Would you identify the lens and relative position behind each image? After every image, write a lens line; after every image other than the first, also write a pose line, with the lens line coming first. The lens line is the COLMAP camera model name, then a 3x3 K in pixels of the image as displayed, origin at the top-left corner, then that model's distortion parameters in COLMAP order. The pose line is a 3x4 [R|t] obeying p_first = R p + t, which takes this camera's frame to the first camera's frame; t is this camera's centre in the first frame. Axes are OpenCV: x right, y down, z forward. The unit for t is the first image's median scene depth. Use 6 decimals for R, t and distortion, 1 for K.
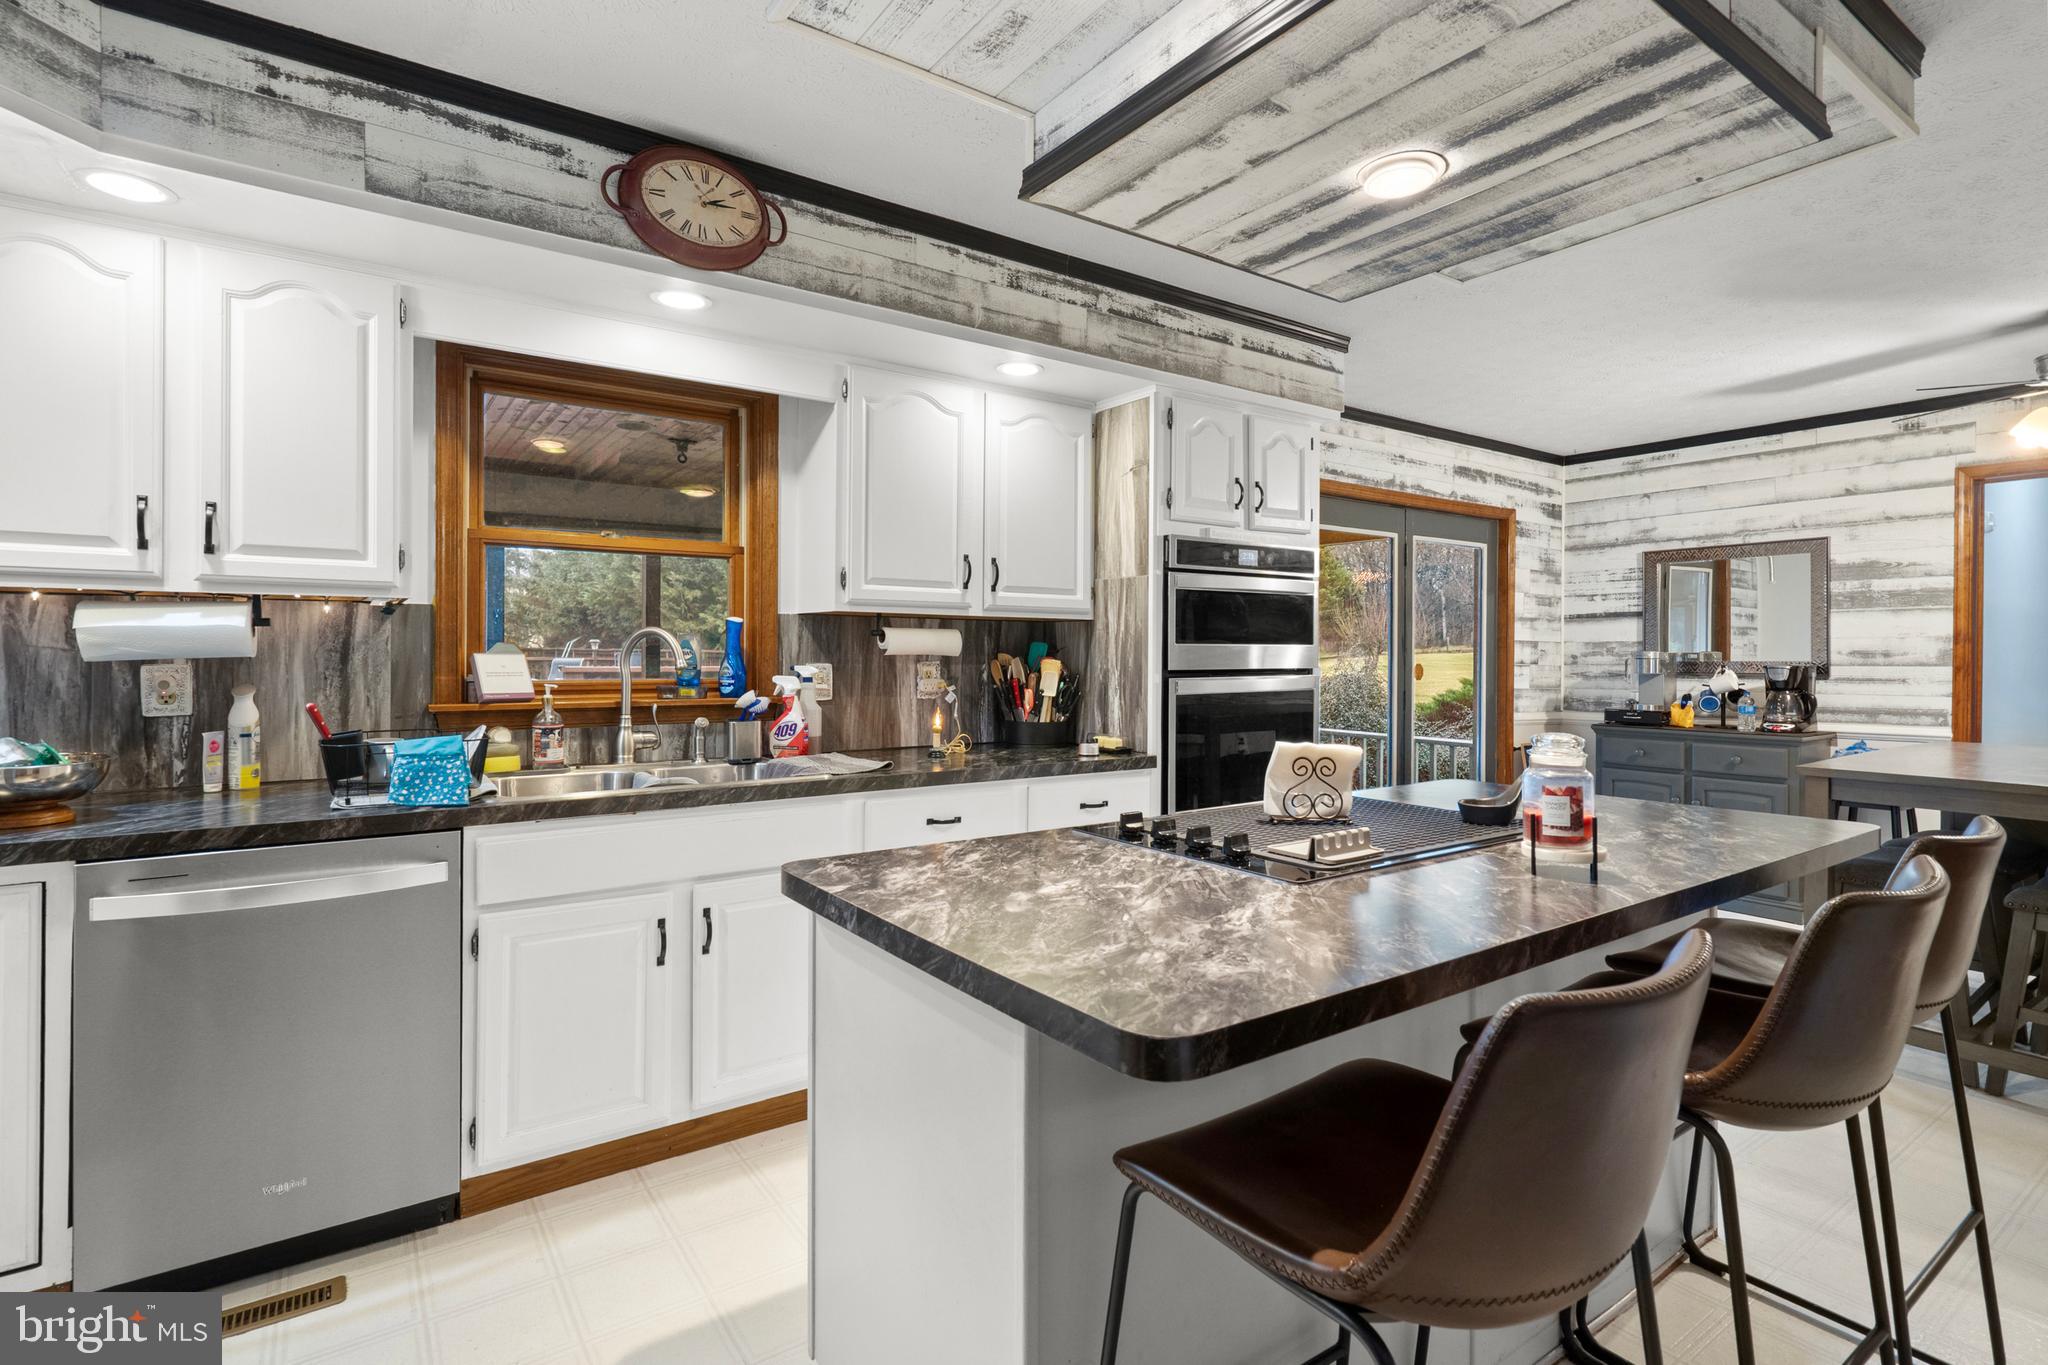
lens RADIAL K [[983.0, 0, 1021.3], [0, 983.0, 654.9], [0, 0, 1]] dist [0.000271, 0.001009]
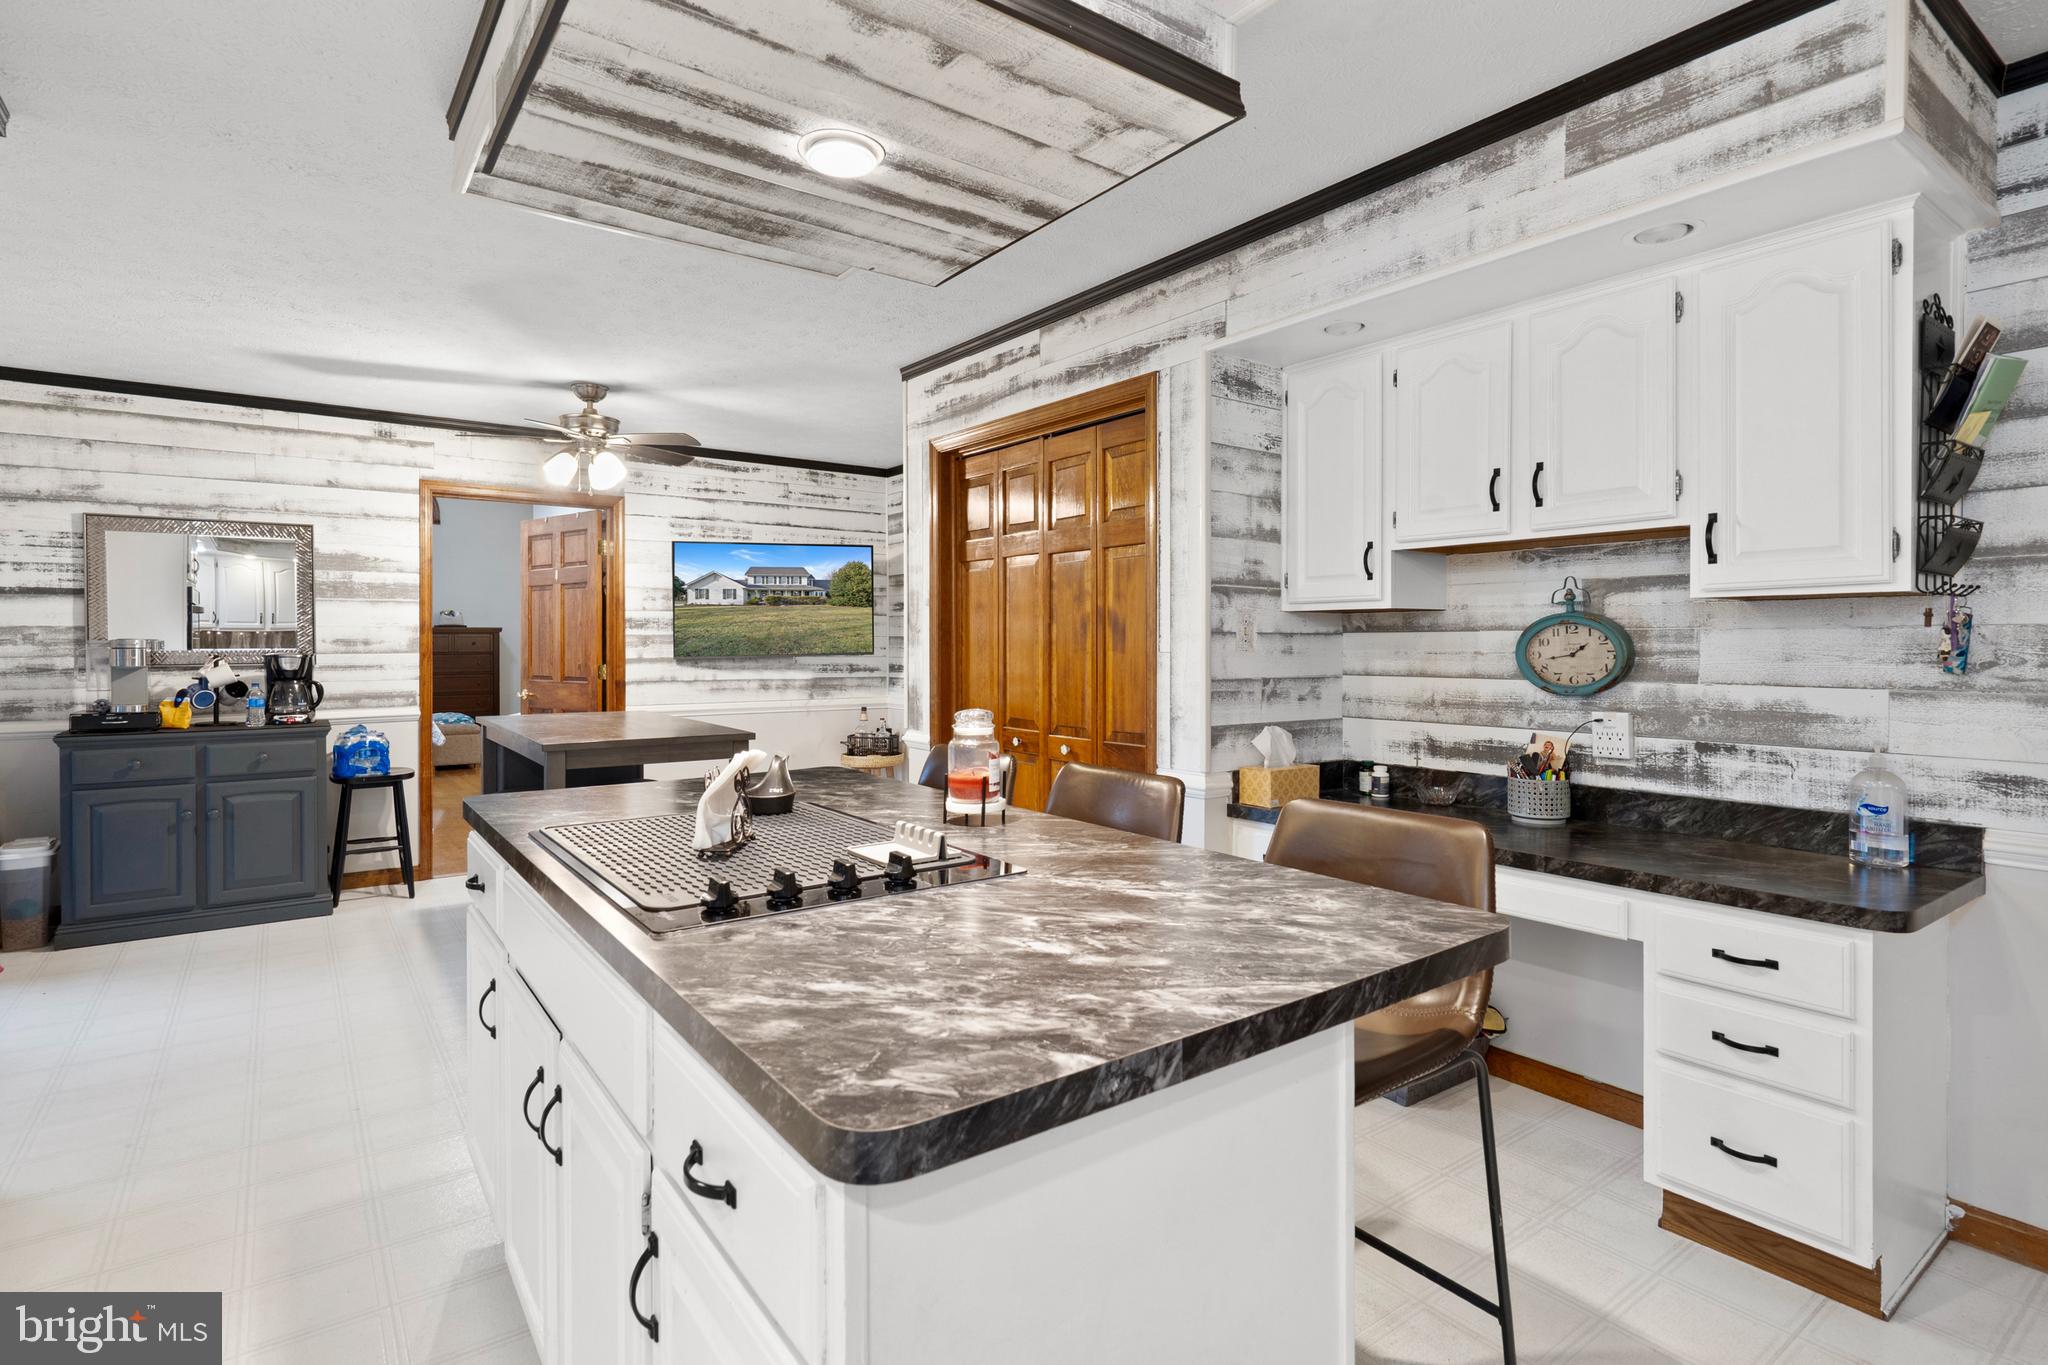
lens RADIAL K [[1013.5, 0, 1018.3], [0, 1013.5, 652.6], [0, 0, 1]] dist [0.000168, 0.000403]
pose [[-0.020578, -0.012434, 0.999711, -0.331653], [0.001339, 0.999921, 0.012464, -0.003104], [-0.999787, 0.001595, -0.020560, 0.446143]]
